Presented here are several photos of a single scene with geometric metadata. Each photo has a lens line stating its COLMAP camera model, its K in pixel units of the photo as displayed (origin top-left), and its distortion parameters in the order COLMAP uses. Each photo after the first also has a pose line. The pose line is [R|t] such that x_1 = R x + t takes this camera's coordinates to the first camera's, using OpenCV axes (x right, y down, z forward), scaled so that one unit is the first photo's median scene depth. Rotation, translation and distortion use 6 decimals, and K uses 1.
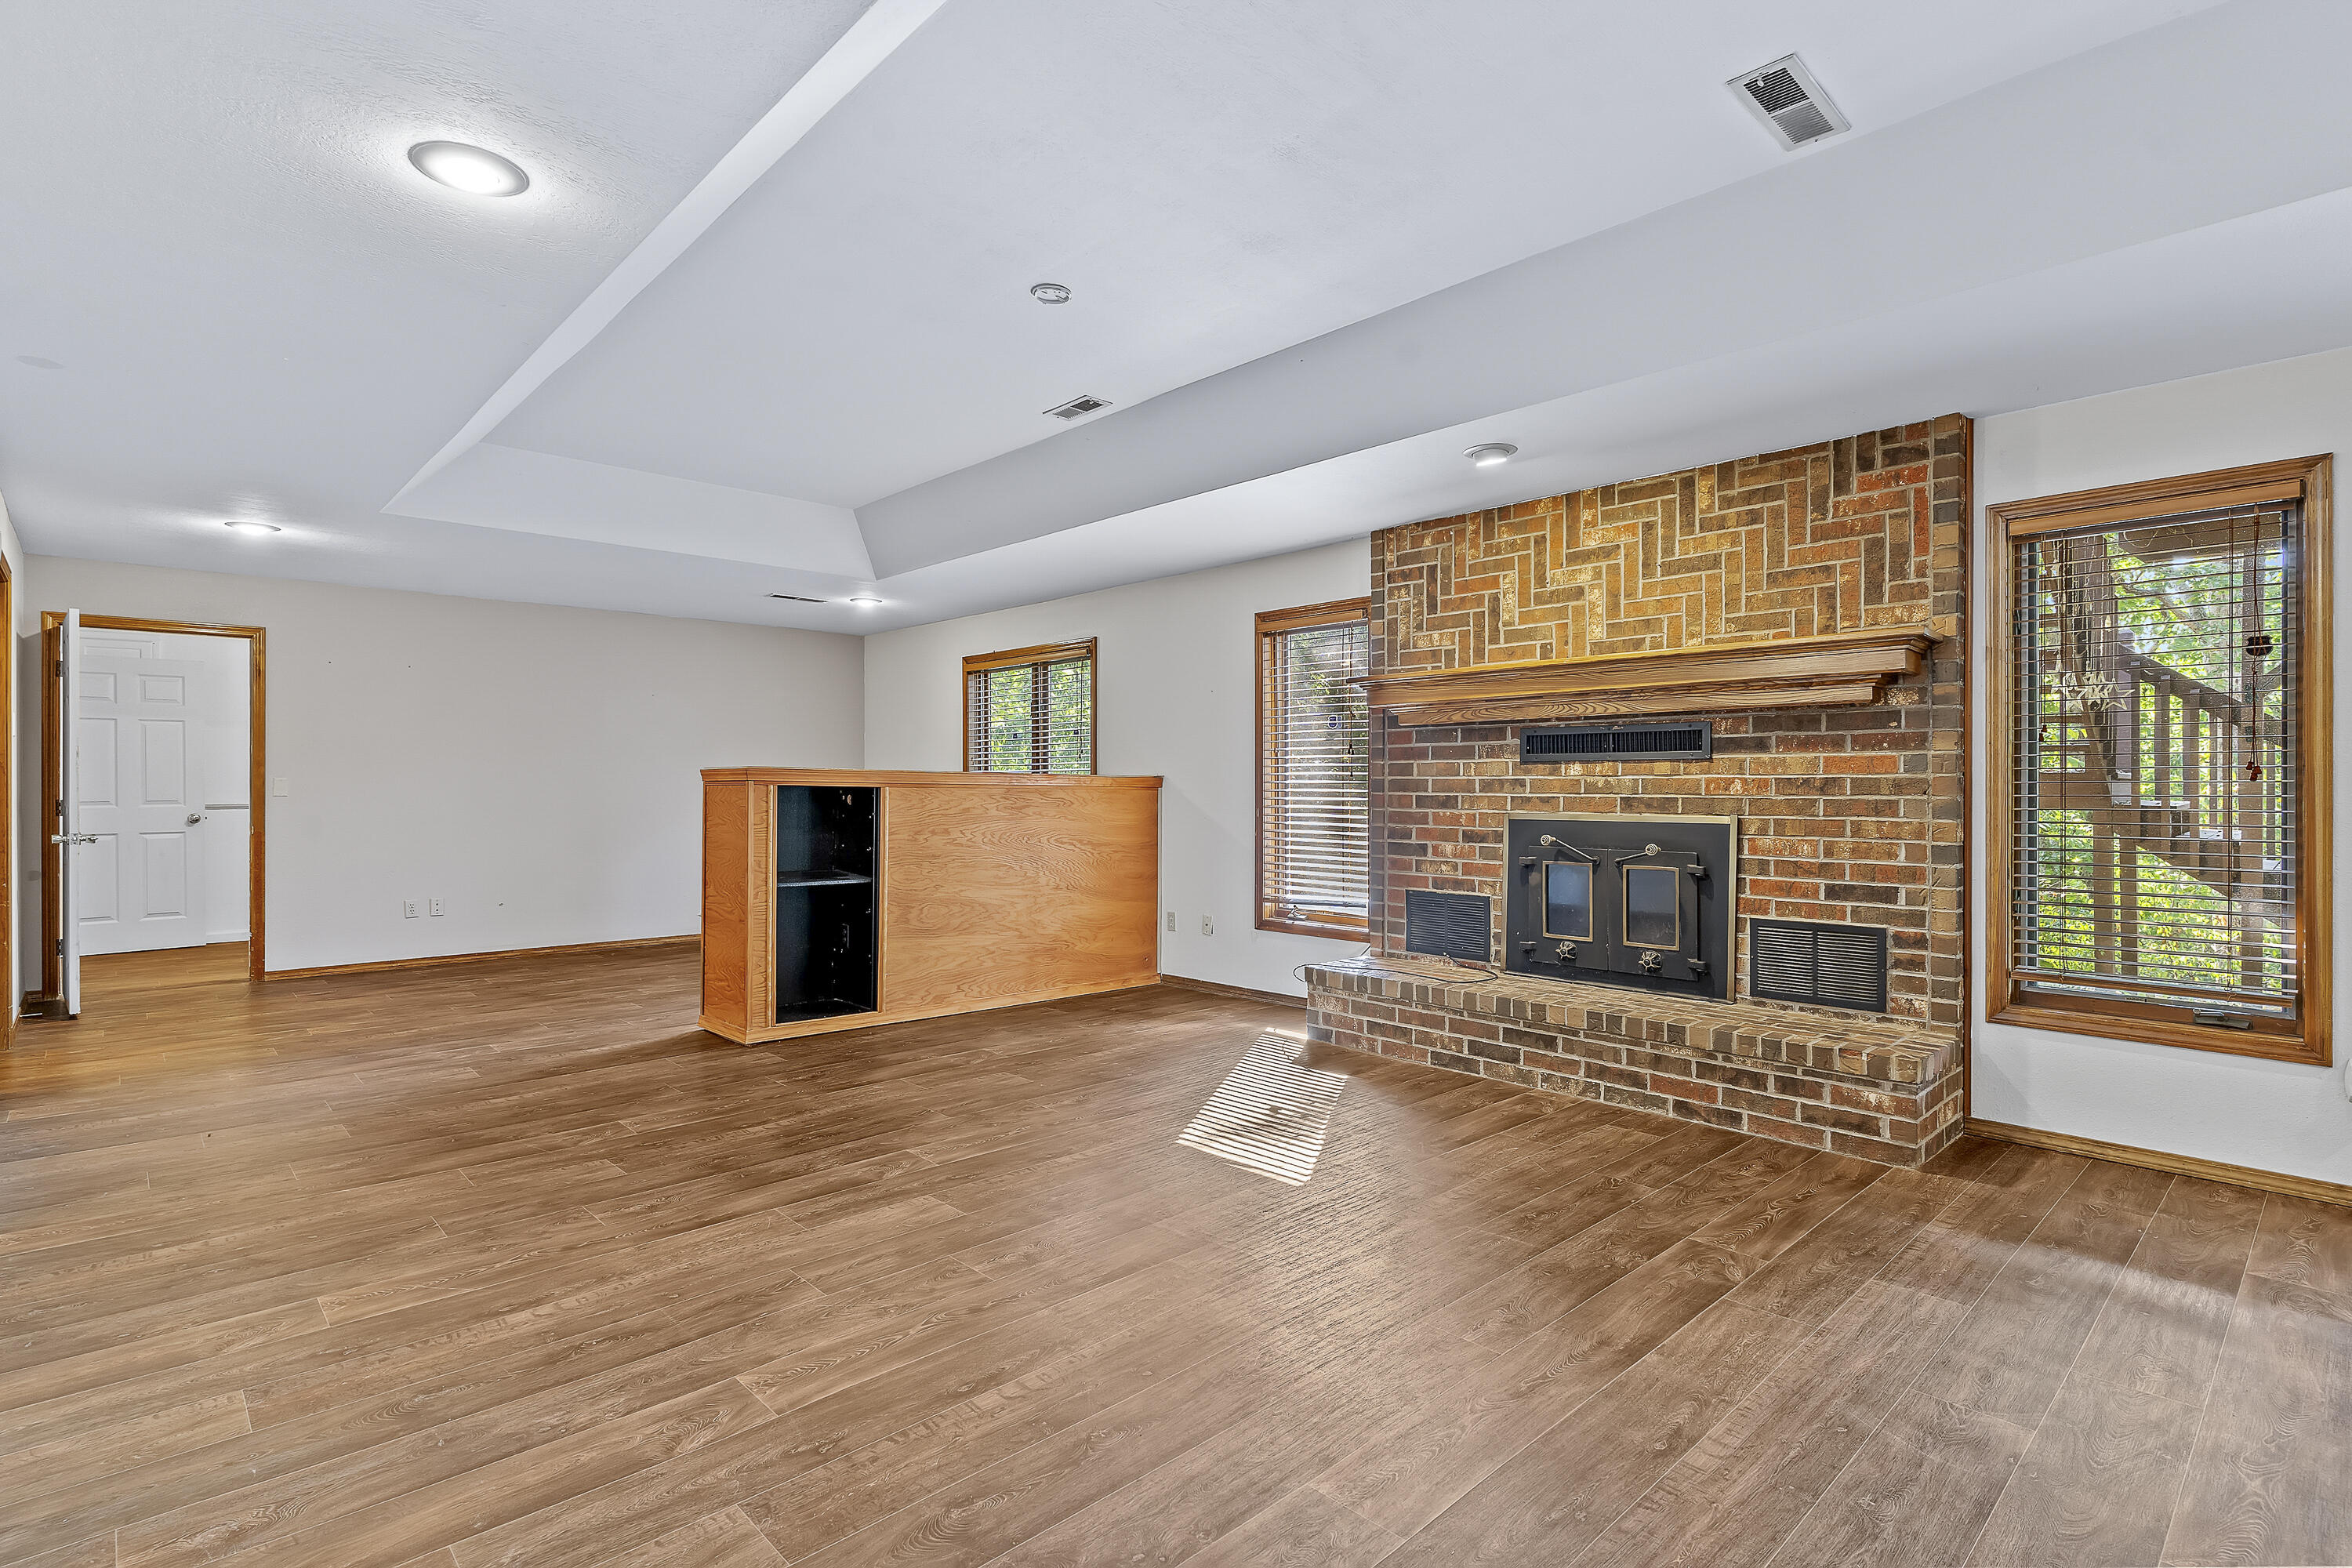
lens RADIAL K [[1153.5, 0, 1152.0], [0, 1153.5, 787.5], [0, 0, 1]] dist [0.000770, -0.002213]
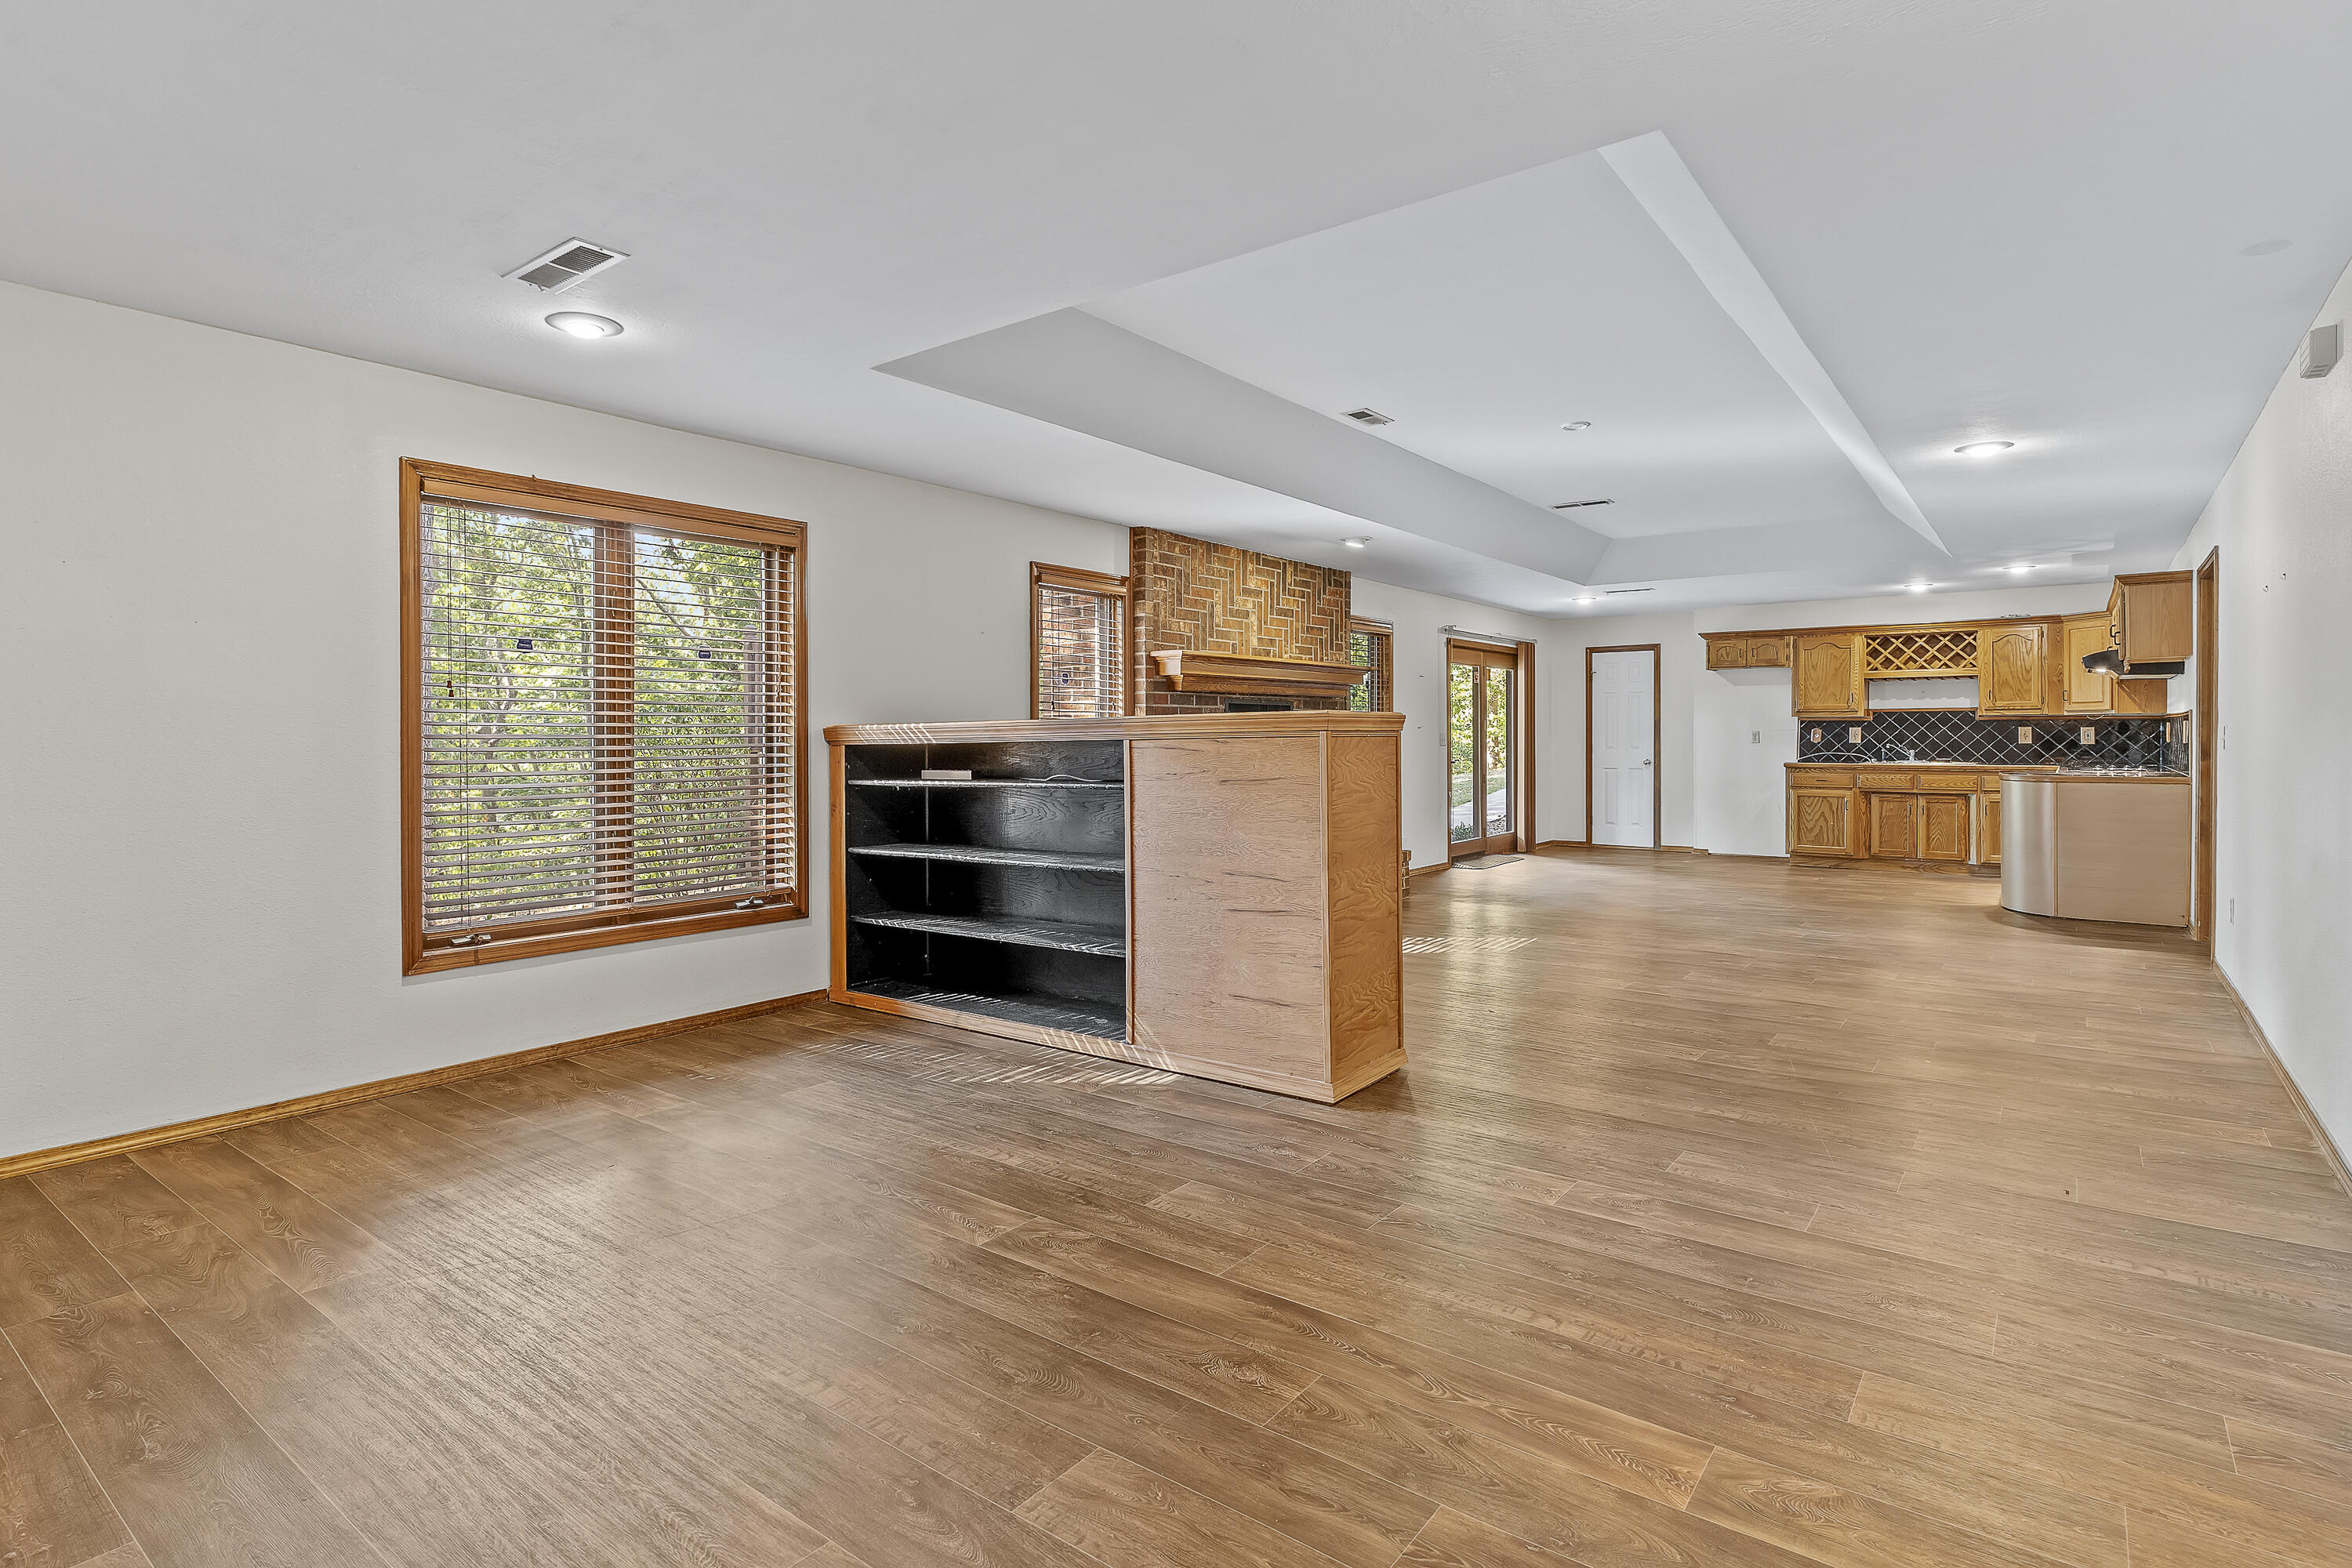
lens RADIAL K [[1153.5, 0, 1203.1], [0, 1153.5, 744.0], [0, 0, 1]] dist [0.000770, -0.002213]
pose [[-0.186728, -0.007233, 0.982385, -1.266696], [0.005129, 0.999952, 0.008338, -0.006441], [-0.982398, 0.006596, -0.186682, 1.472476]]
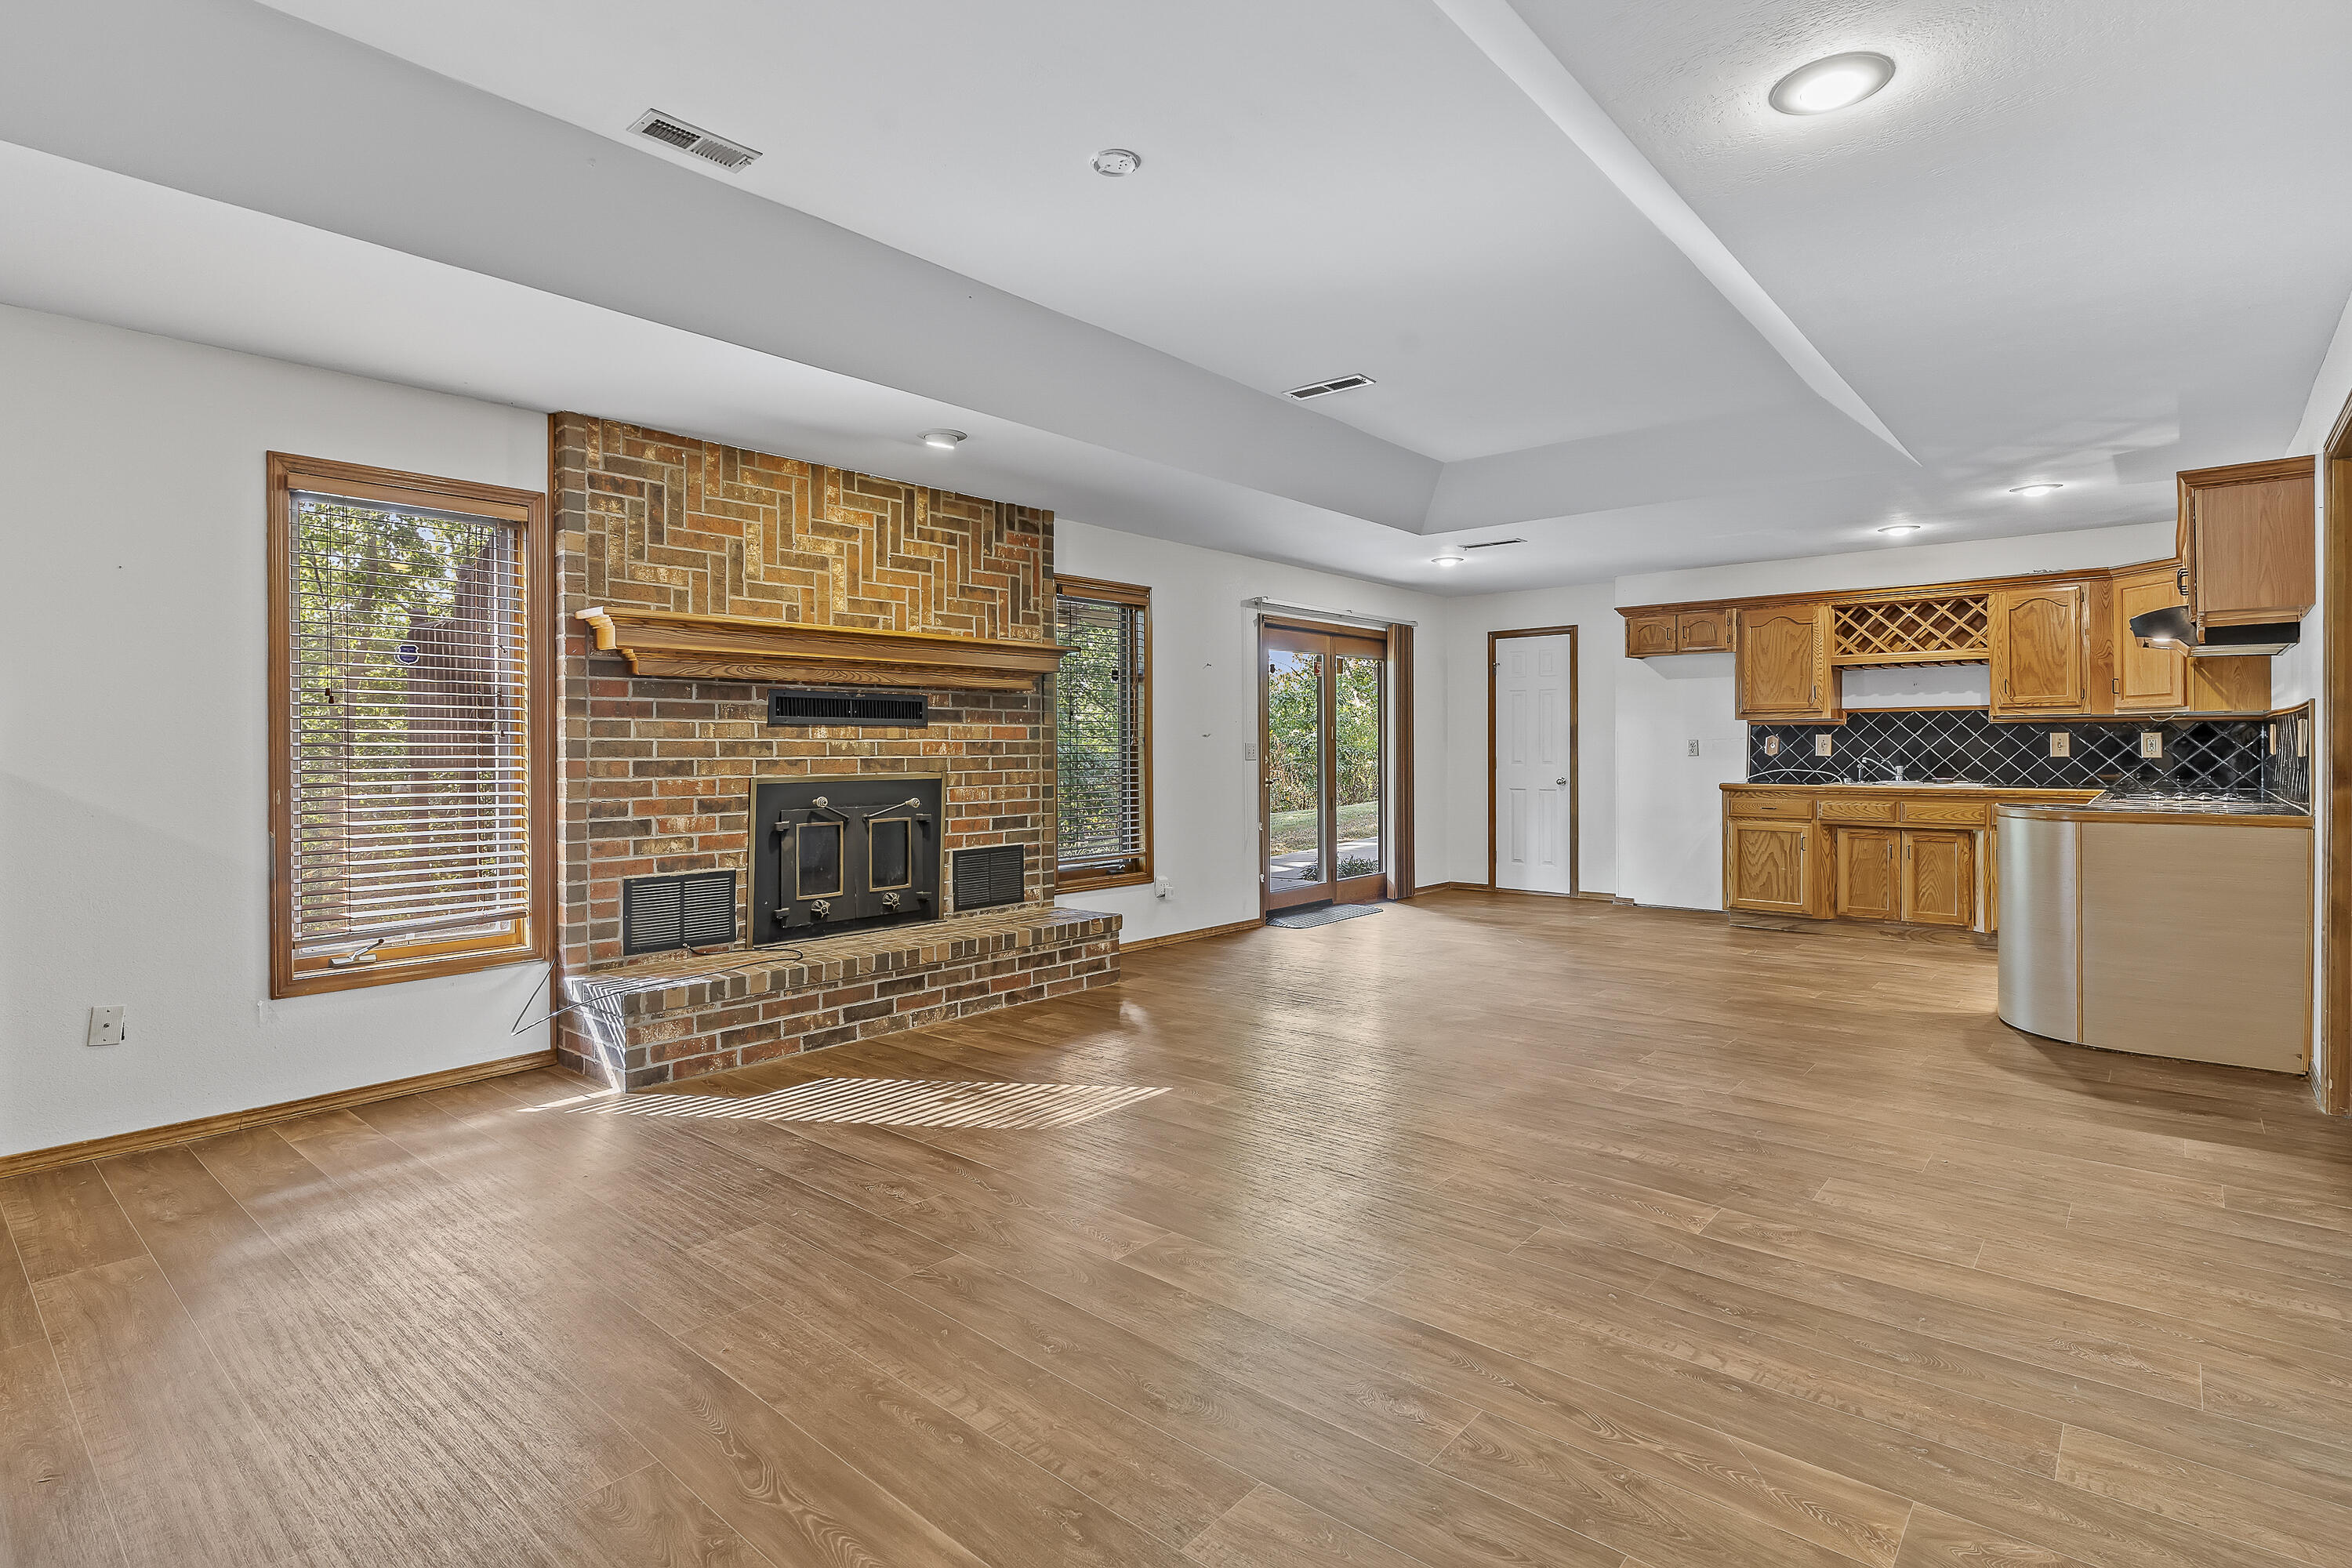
lens RADIAL K [[1153.5, 0, 1213.6], [0, 1153.5, 751.0], [0, 0, 1]] dist [0.000770, -0.002213]
pose [[-0.140816, -0.002084, 0.990034, -0.772697], [0.006195, 0.999976, 0.002986, -0.000279], [-0.990016, 0.006554, -0.140799, 0.869084]]
